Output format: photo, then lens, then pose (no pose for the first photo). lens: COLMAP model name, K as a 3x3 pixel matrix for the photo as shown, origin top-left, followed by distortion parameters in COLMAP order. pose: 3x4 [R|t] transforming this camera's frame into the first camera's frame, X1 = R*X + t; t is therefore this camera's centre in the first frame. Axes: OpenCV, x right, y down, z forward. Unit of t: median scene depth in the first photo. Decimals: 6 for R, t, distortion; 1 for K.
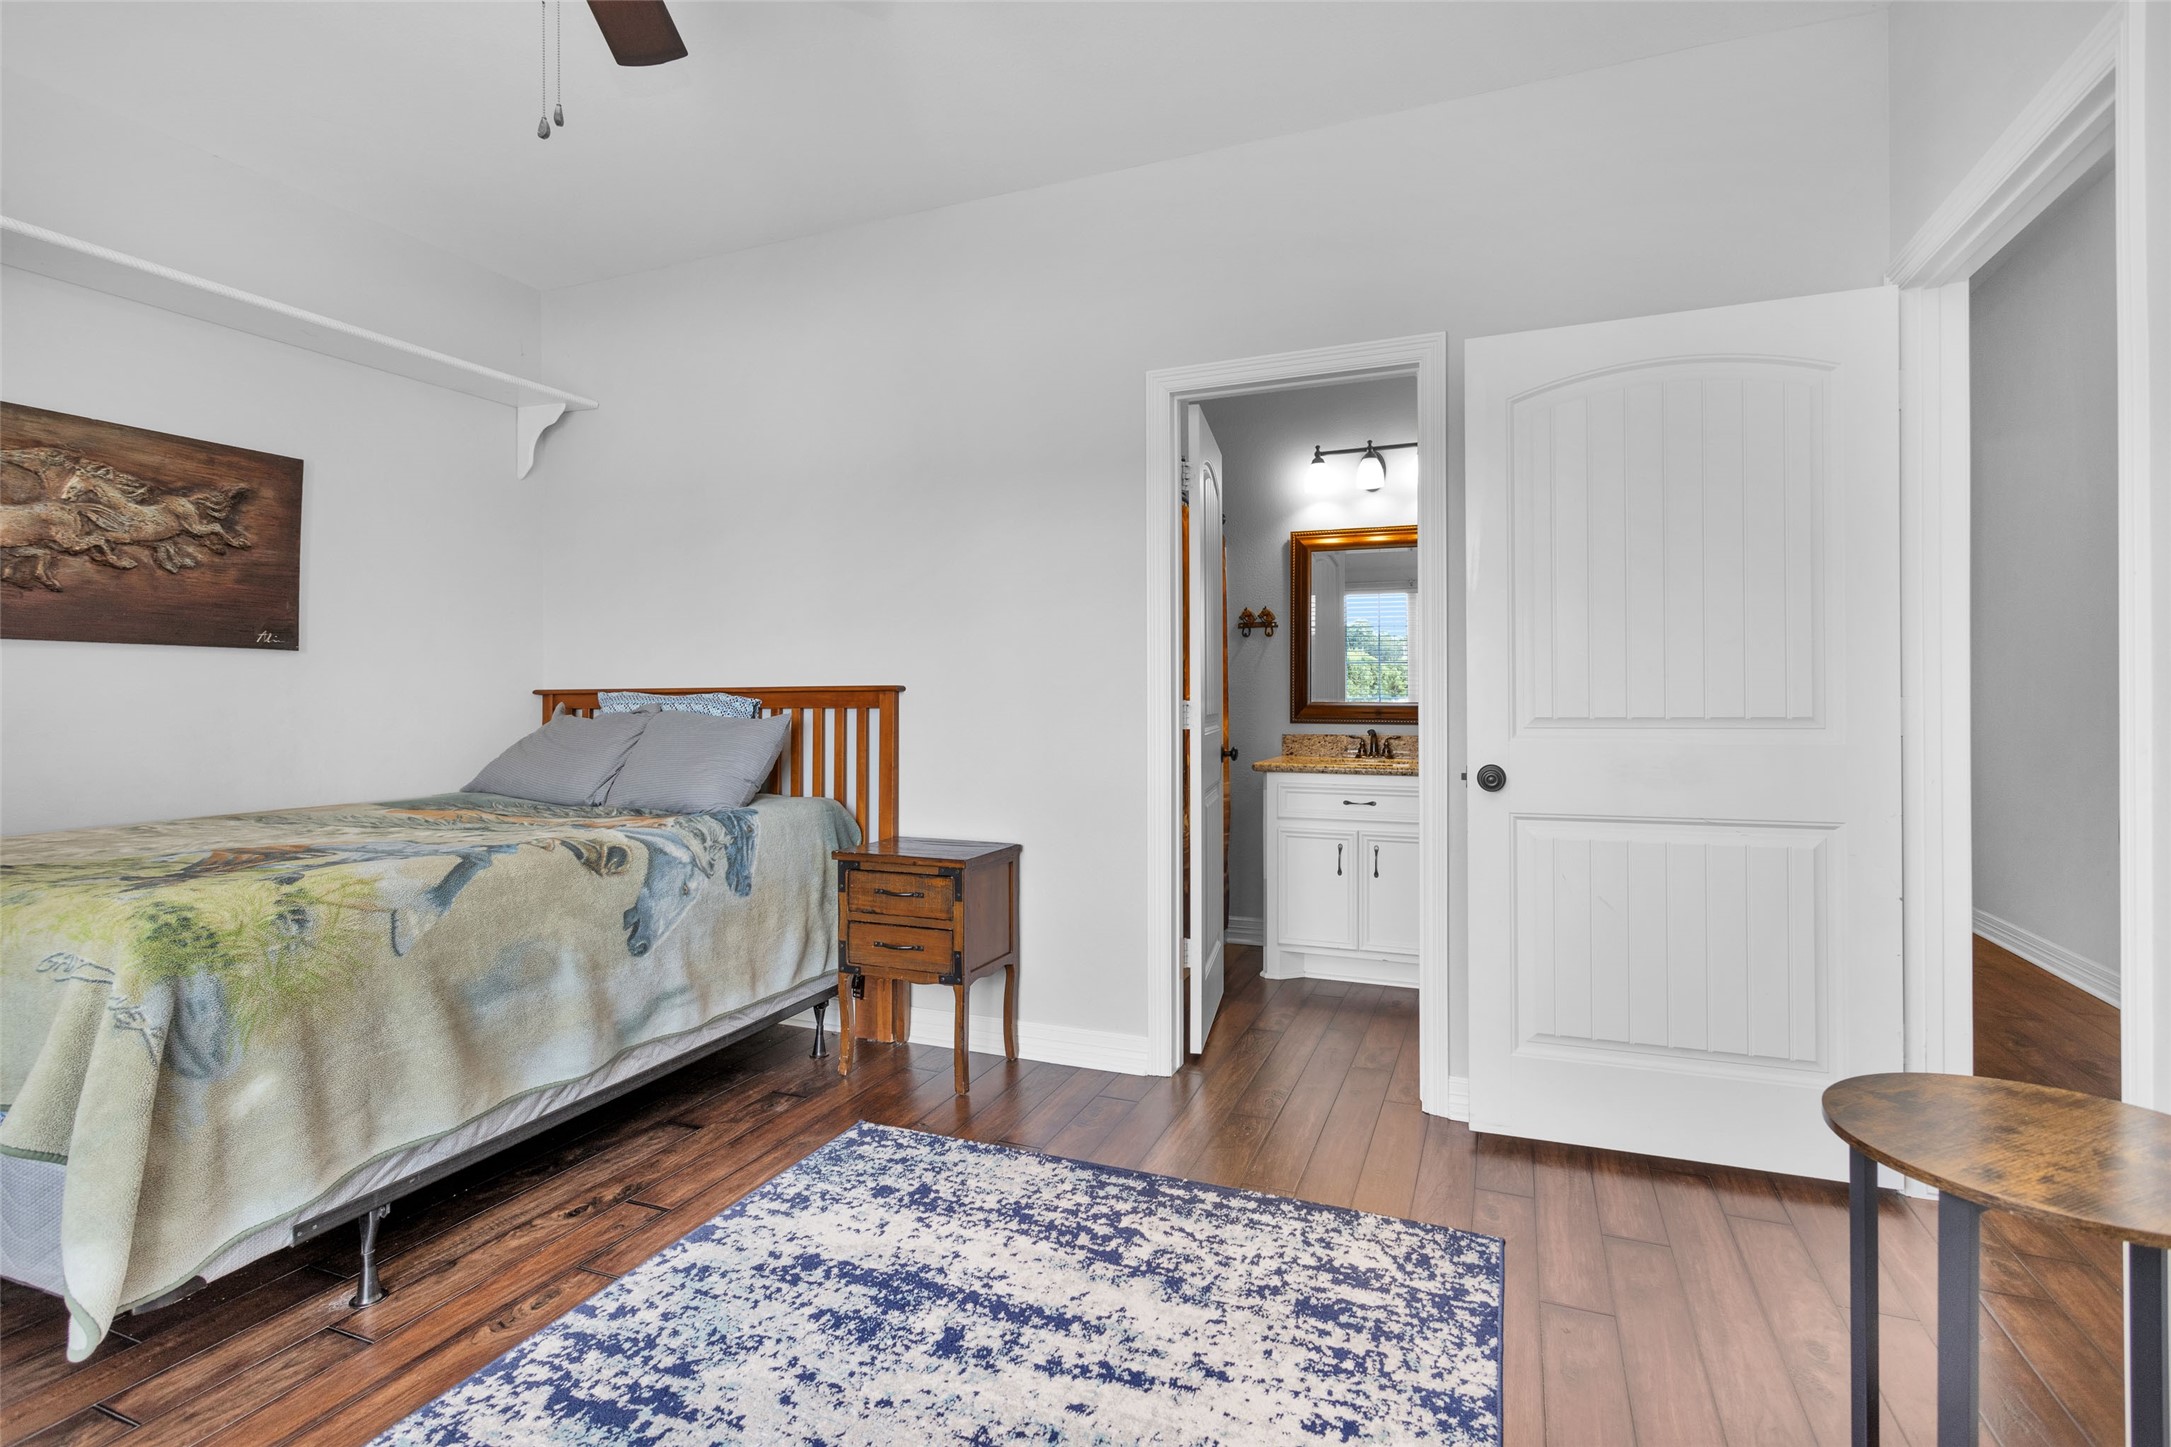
lens RADIAL K [[1052.9, 0, 1072.7], [0, 1052.9, 692.0], [0, 0, 1]] dist [0.003834, 0.001116]
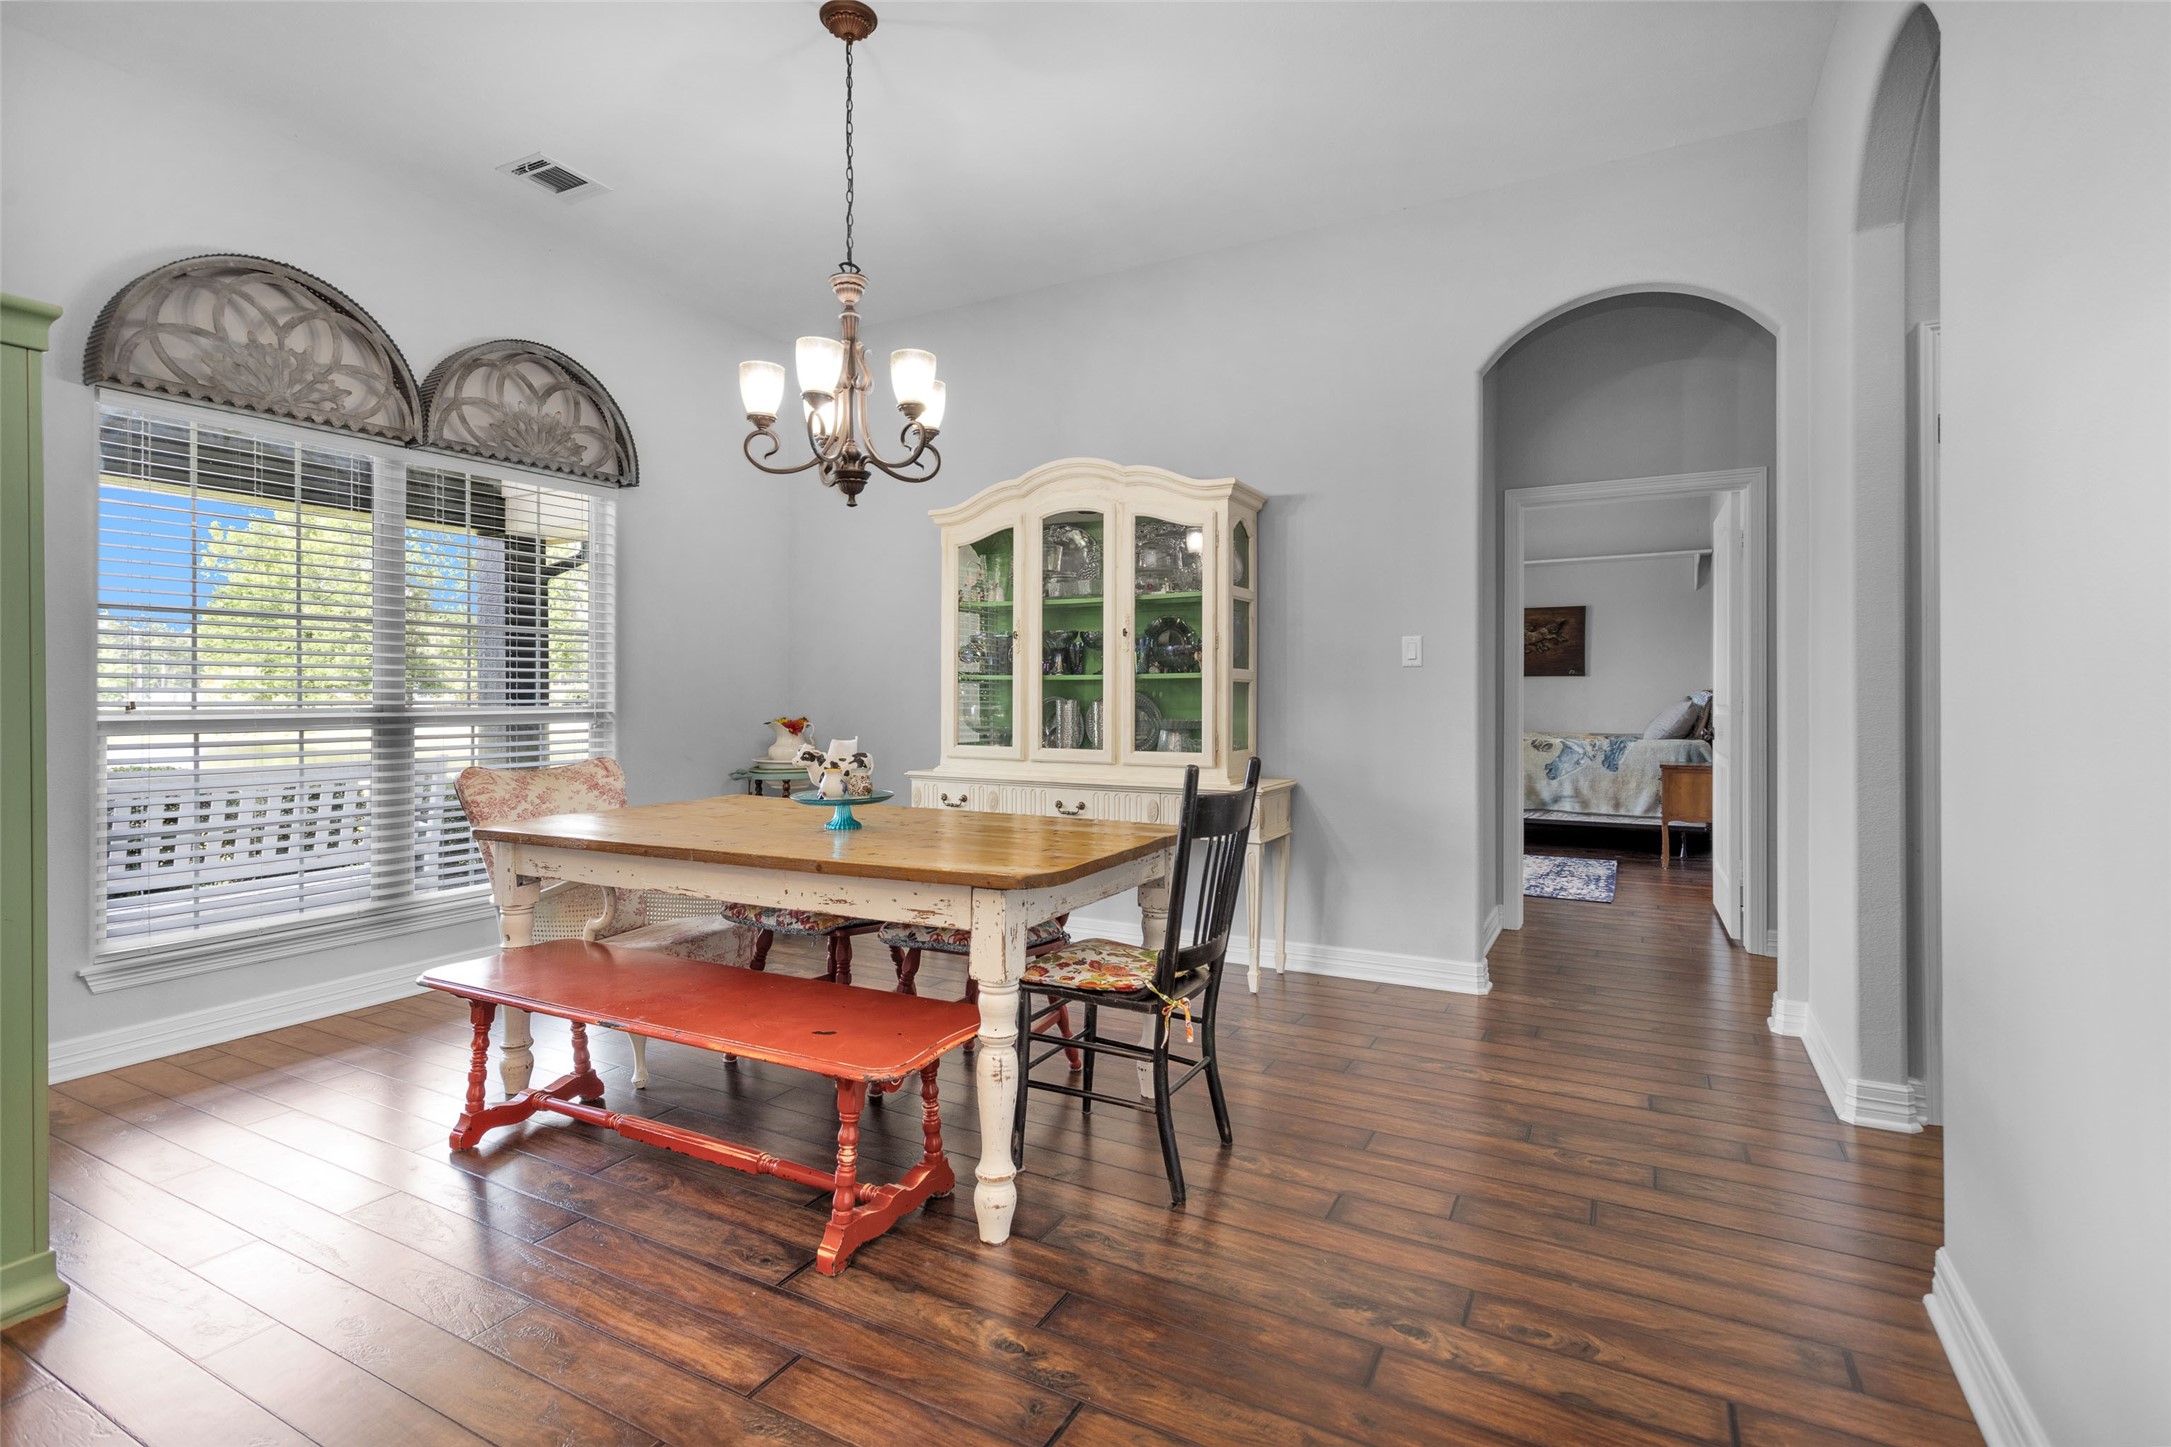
lens RADIAL K [[1052.9, 0, 1072.7], [0, 1052.9, 692.0], [0, 0, 1]] dist [0.003834, 0.001116]
pose [[-0.106488, 0.002110, -0.994312, 3.571944], [0.003423, 0.999993, 0.001756, -0.011792], [0.994308, -0.003217, -0.106494, -0.045381]]
